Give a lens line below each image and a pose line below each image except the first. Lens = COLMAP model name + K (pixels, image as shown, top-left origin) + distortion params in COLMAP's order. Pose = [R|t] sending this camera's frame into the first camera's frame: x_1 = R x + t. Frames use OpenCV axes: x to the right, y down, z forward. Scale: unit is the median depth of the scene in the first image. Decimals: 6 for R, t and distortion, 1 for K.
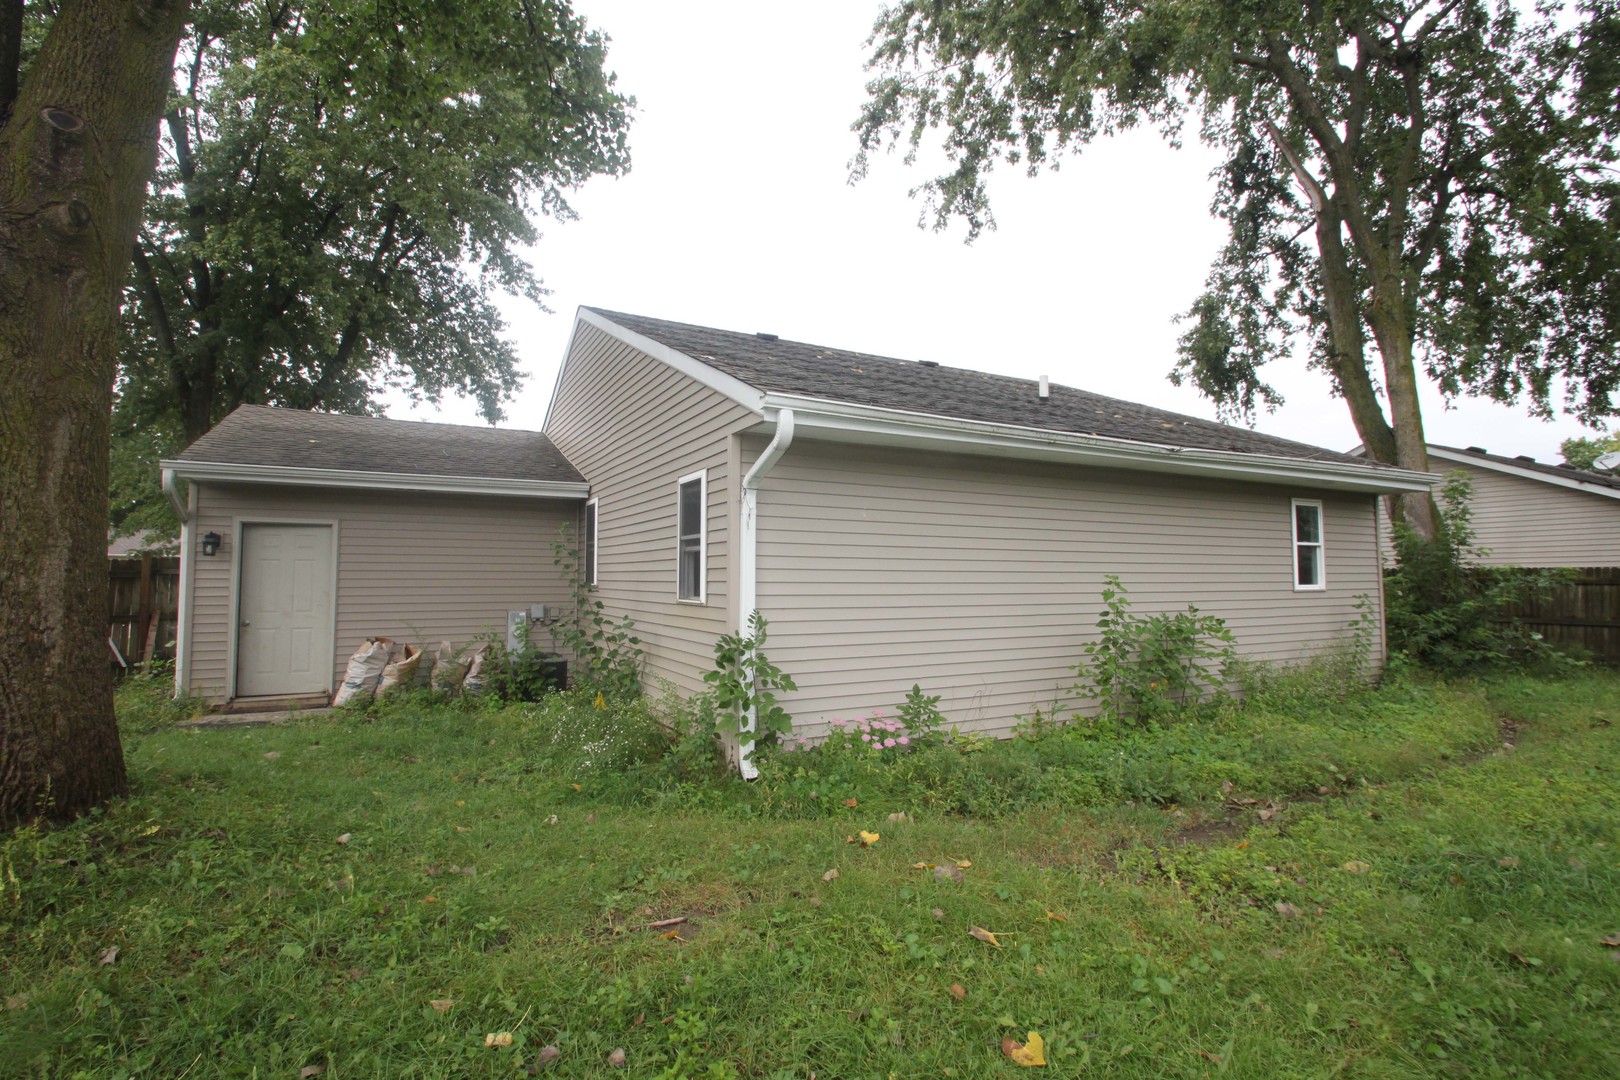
lens RADIAL K [[775.7, 0, 815.3], [0, 775.7, 540.8], [0, 0, 1]] dist [-0.004793, -0.001566]
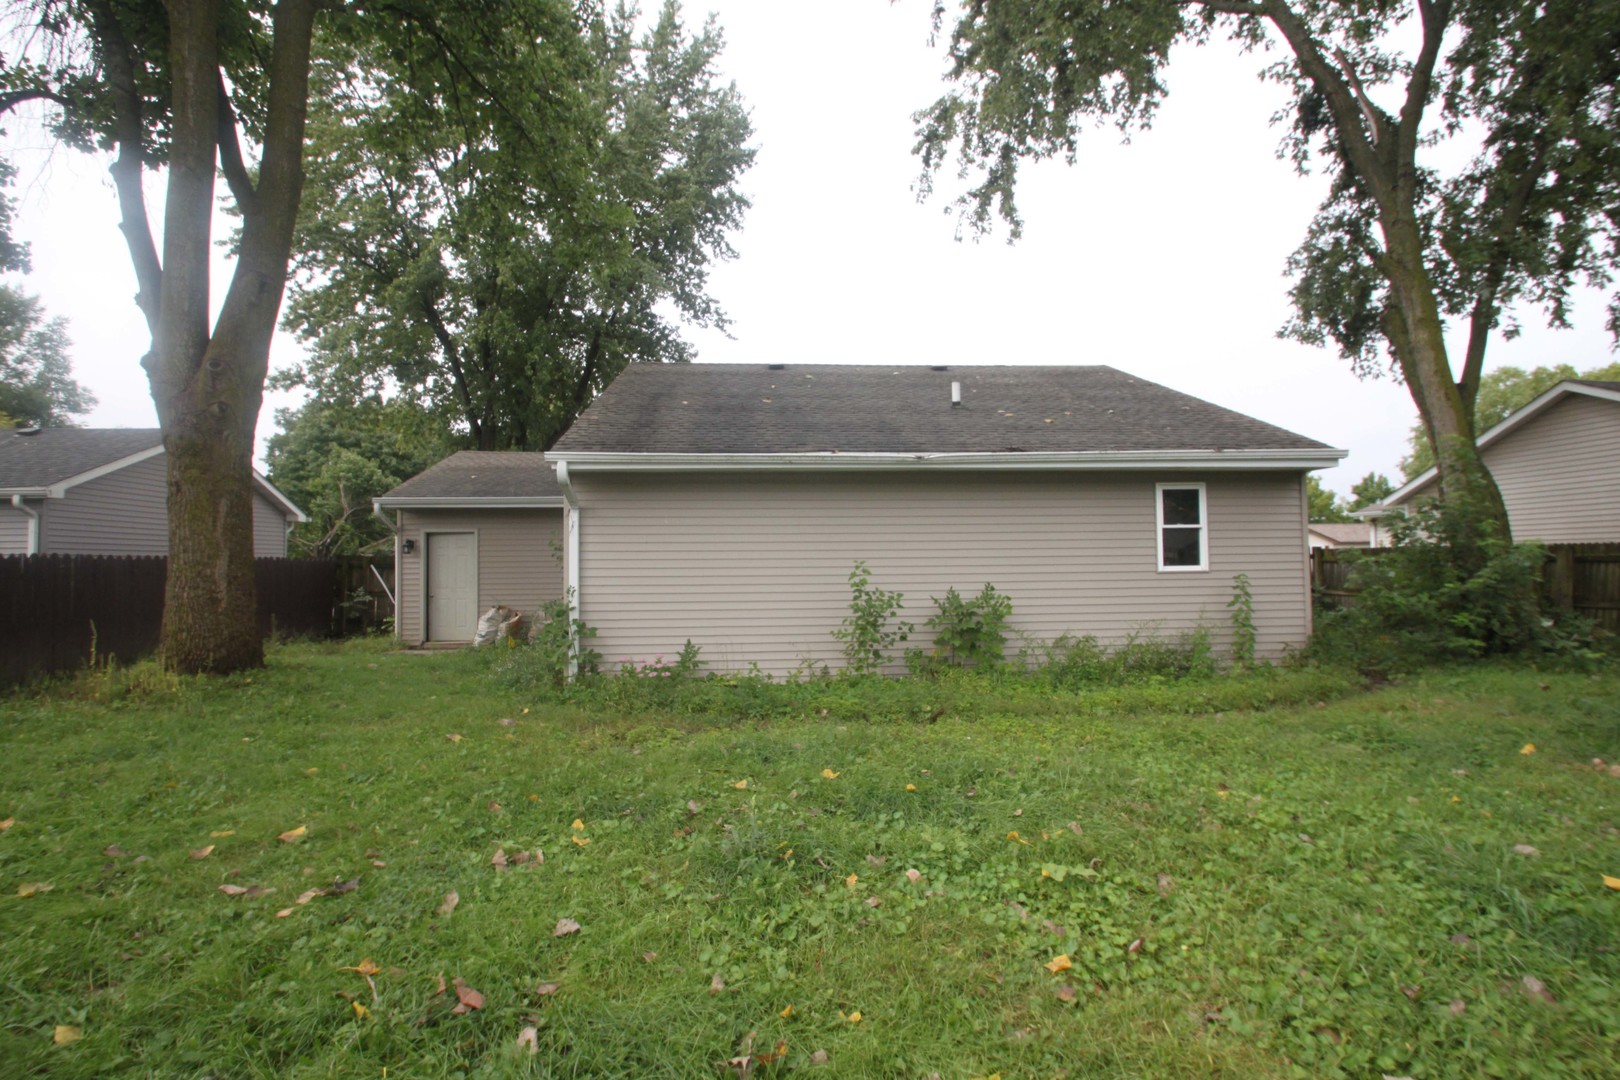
lens RADIAL K [[775.7, 0, 783.0], [0, 775.7, 530.1], [0, 0, 1]] dist [-0.004793, -0.001566]
pose [[0.913658, -0.026445, -0.405622, 0.562911], [0.029997, 0.999547, 0.002403, -0.008950], [0.405374, -0.014363, 0.914038, -0.156674]]
